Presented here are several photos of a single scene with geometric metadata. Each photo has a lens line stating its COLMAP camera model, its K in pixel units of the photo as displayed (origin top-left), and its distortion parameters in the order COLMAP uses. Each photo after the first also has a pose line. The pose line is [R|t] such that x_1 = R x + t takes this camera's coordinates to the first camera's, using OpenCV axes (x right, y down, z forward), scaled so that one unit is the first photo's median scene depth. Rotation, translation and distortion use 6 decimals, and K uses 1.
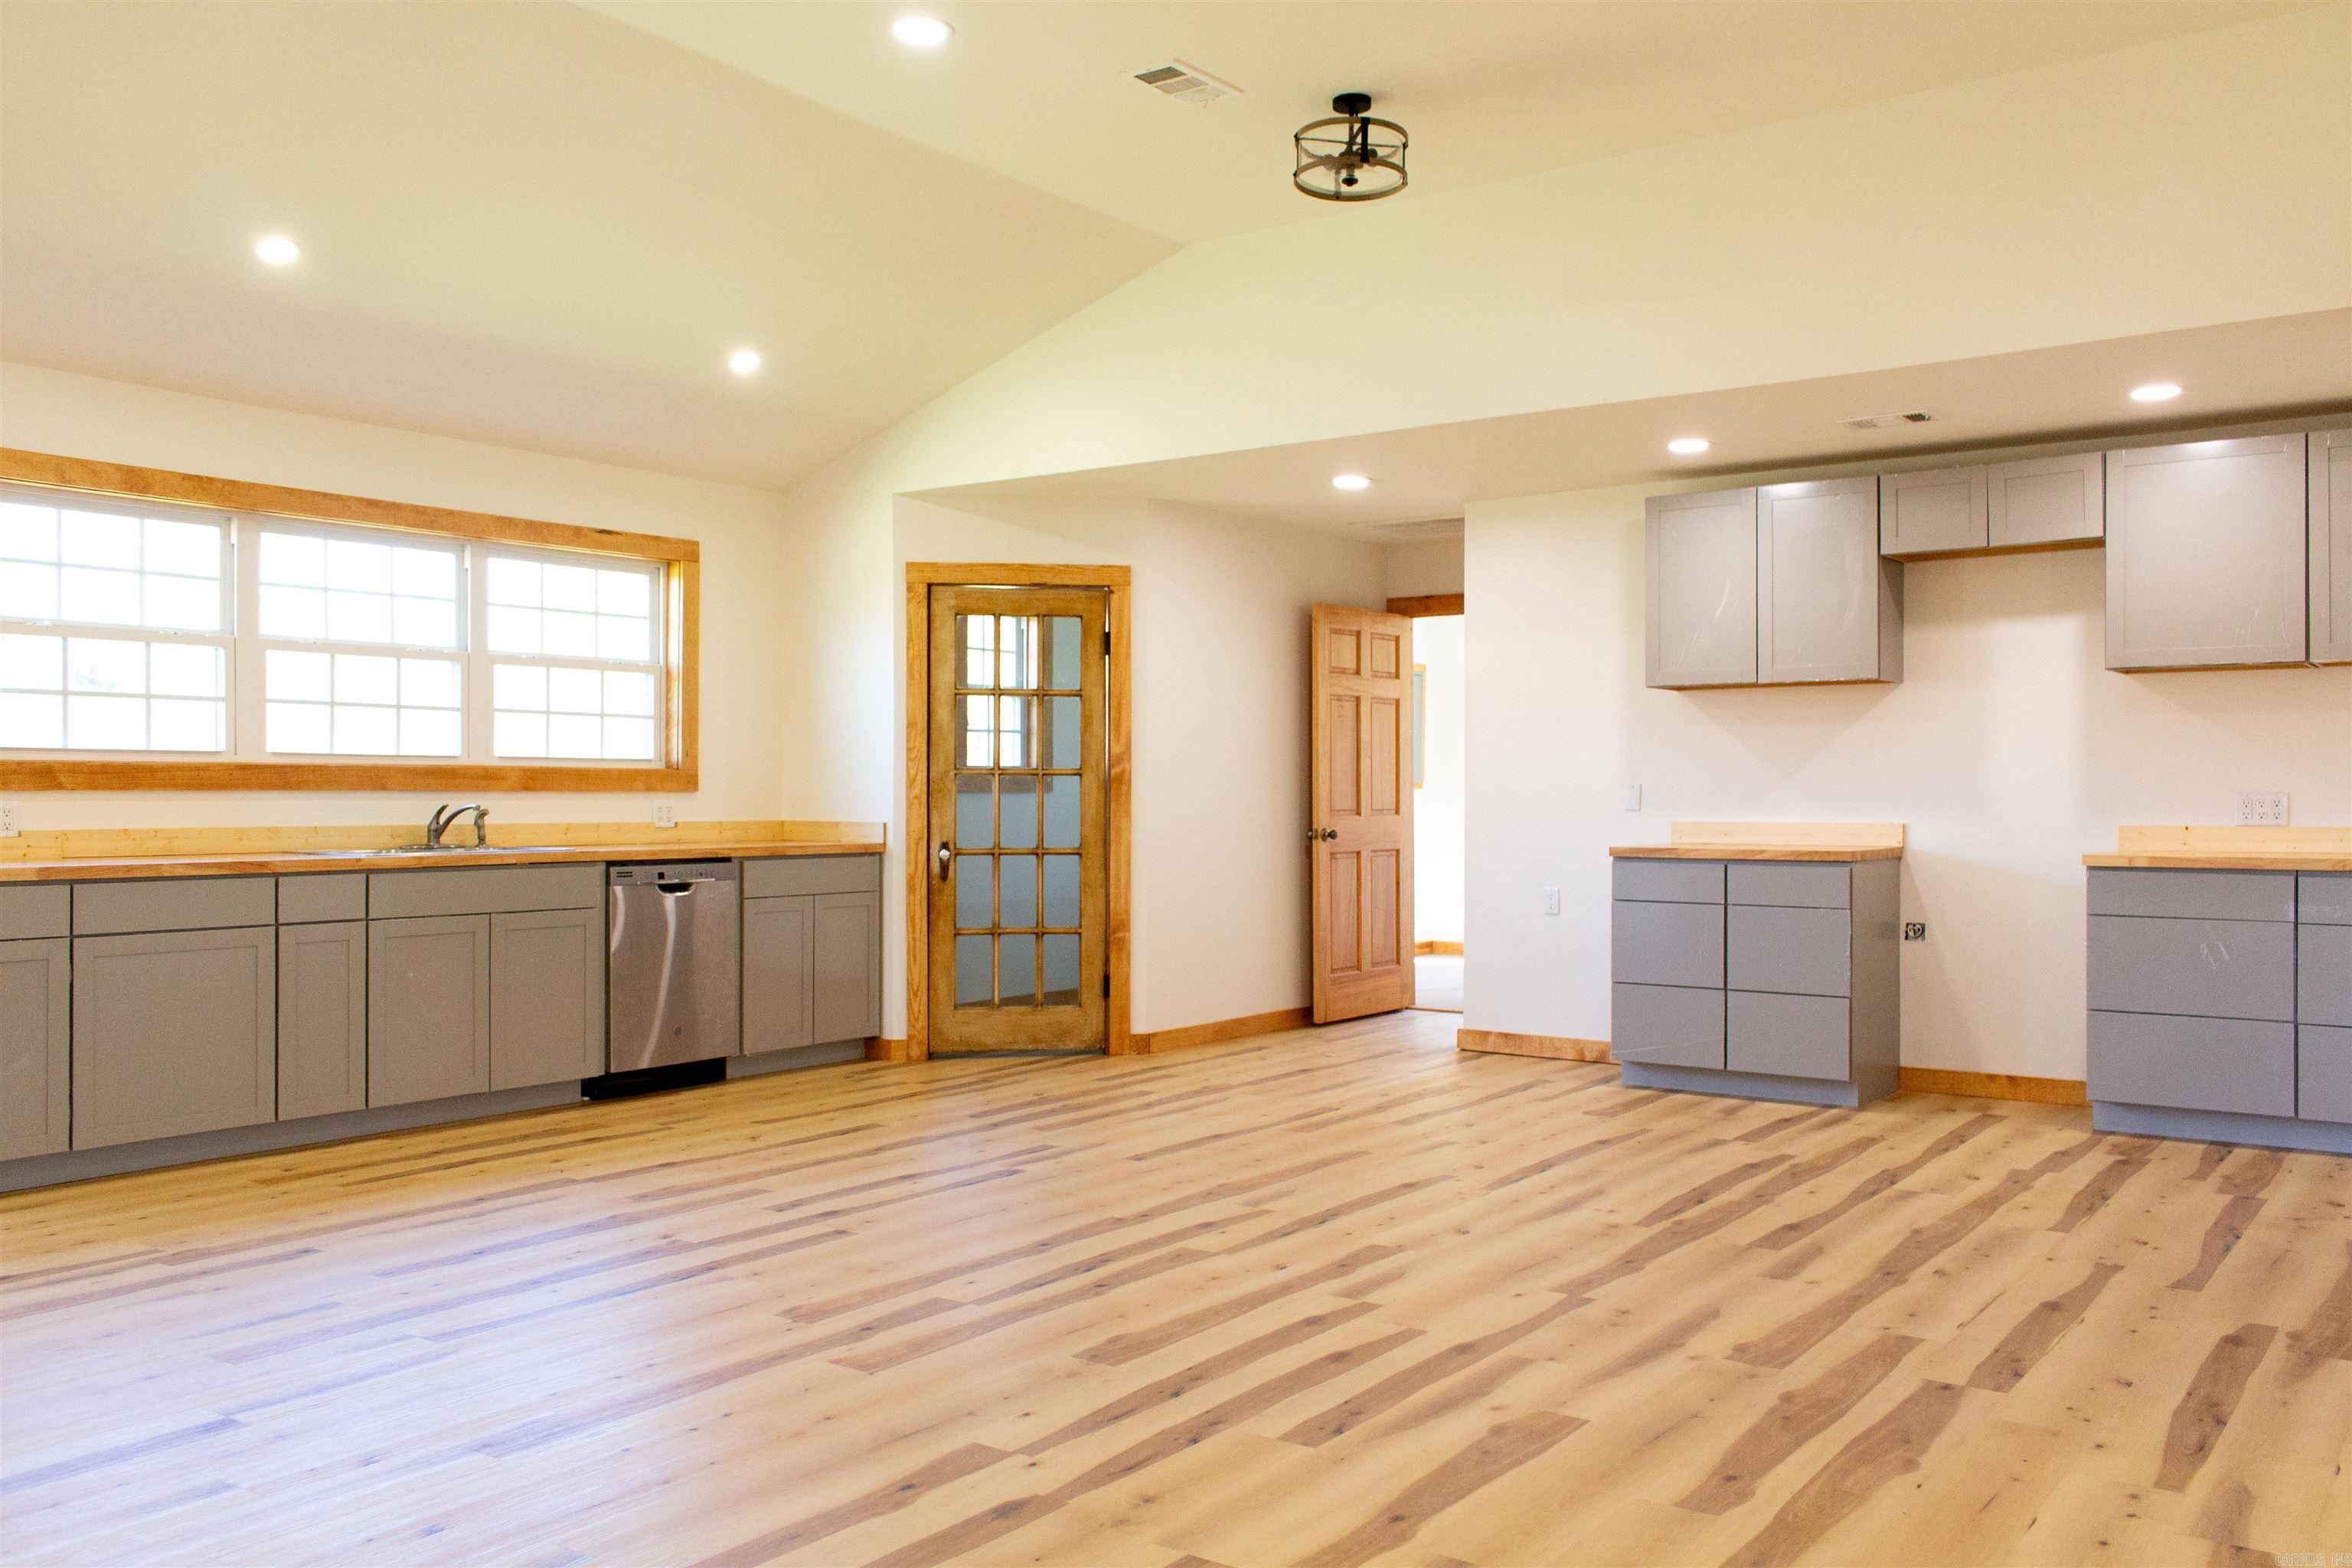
lens RADIAL K [[1923.2, 0, 1105.2], [0, 1923.2, 775.7], [0, 0, 1]] dist [0.000574, 0.020337]
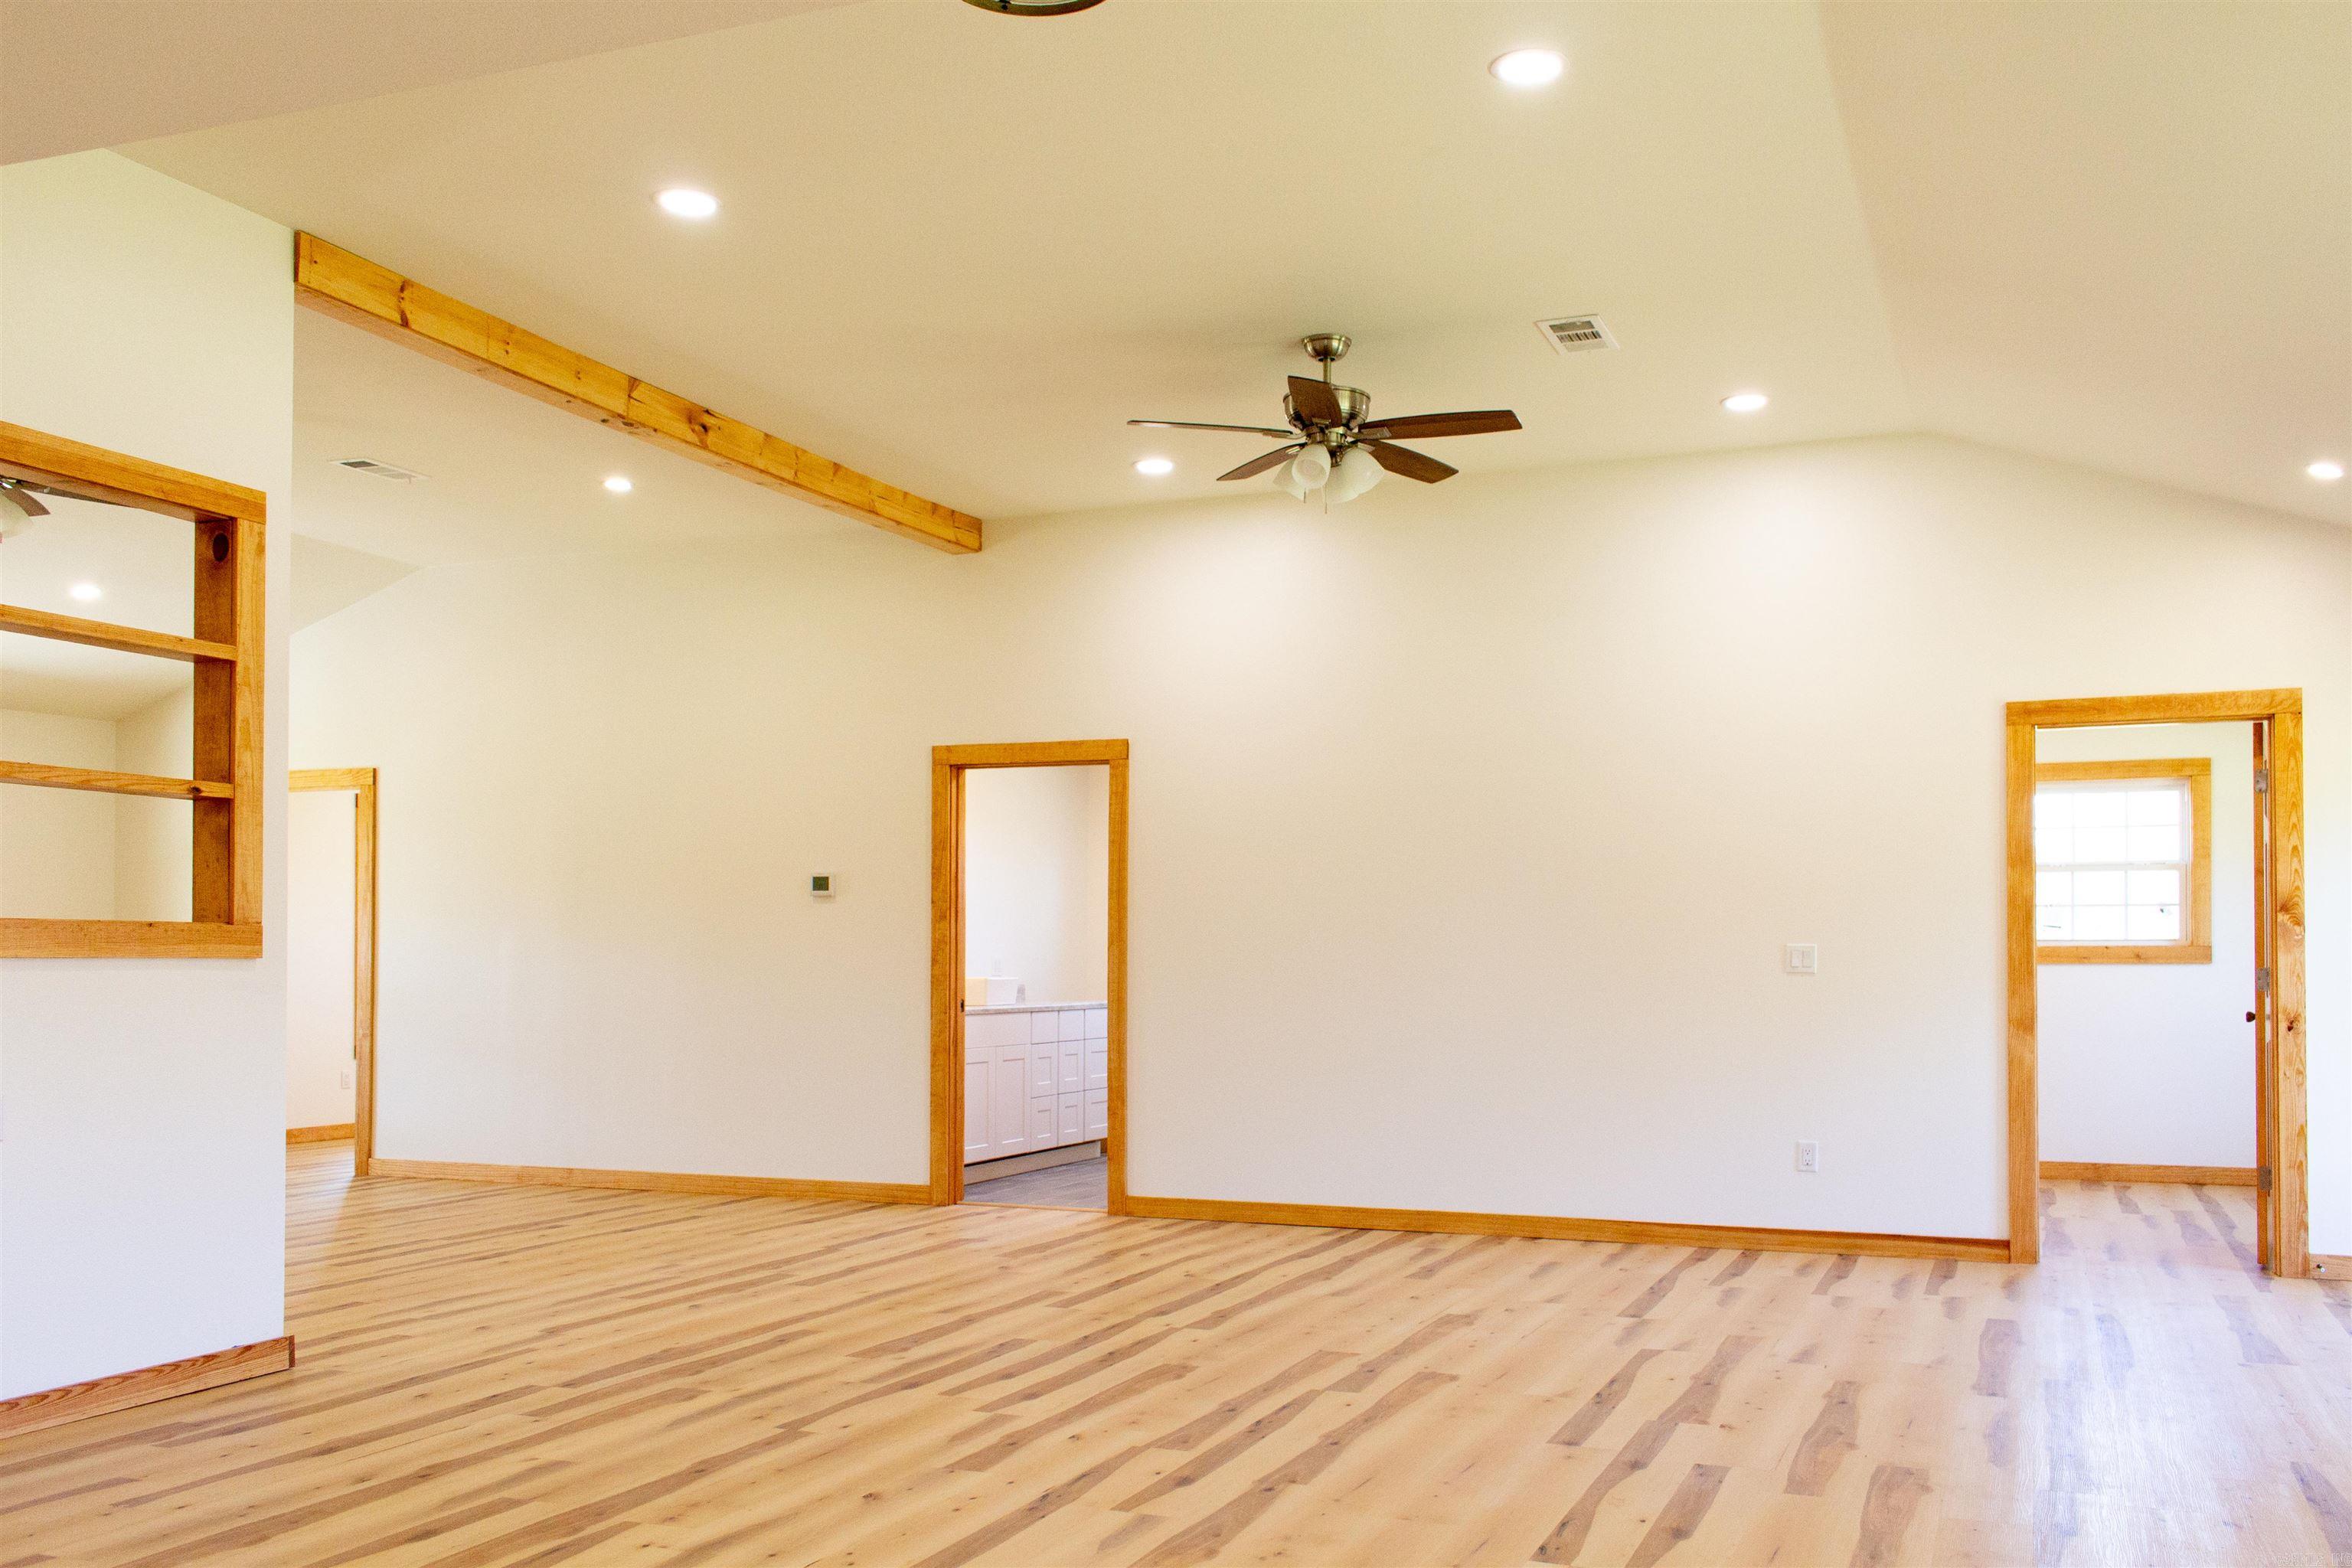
lens RADIAL K [[2020.1, 0, 1266.4], [0, 2020.1, 894.1], [0, 0, 1]] dist [0.014898, -0.010775]
pose [[-0.961251, -0.009766, -0.275500, 0.177255], [0.001934, 0.999109, -0.042161, 0.012725], [0.275667, -0.041060, -0.960376, 1.264157]]
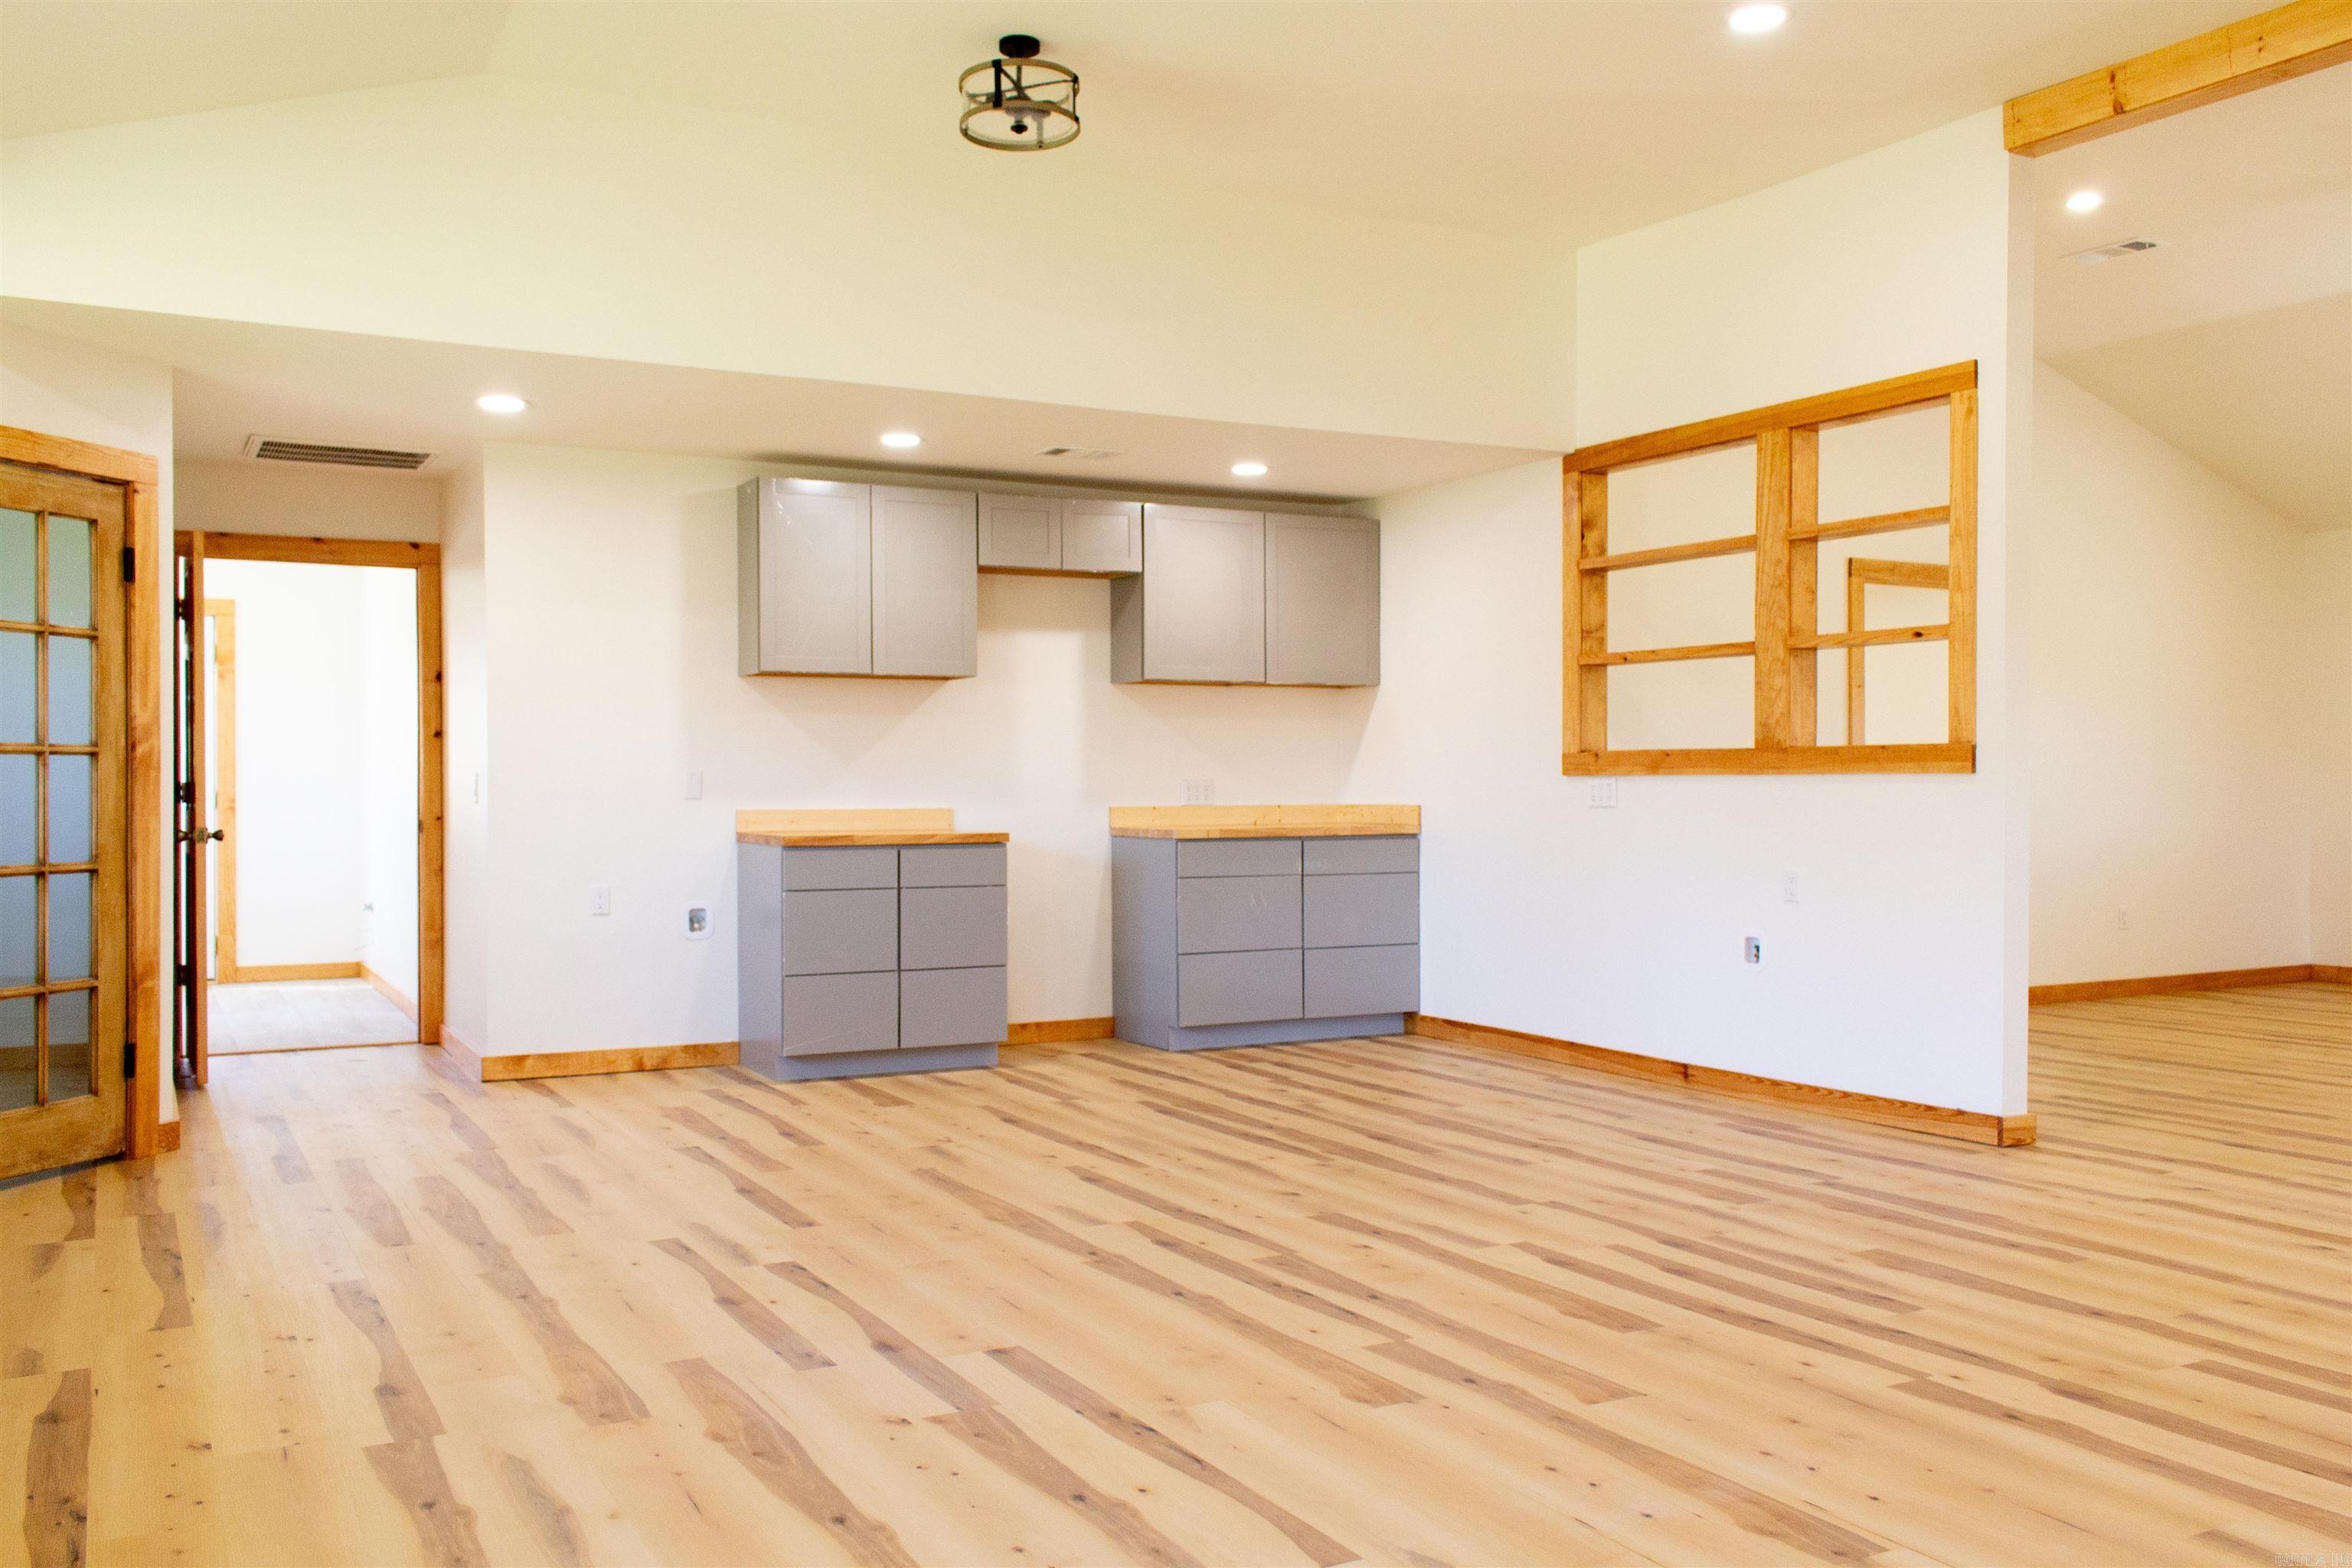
lens RADIAL K [[1923.2, 0, 1193.0], [0, 1923.2, 787.8], [0, 0, 1]] dist [0.000574, 0.020337]
pose [[0.409919, -0.002988, 0.912117, -0.535519], [-0.003953, 0.999979, 0.005053, 0.007117], [-0.912113, -0.005677, 0.409899, 0.415540]]
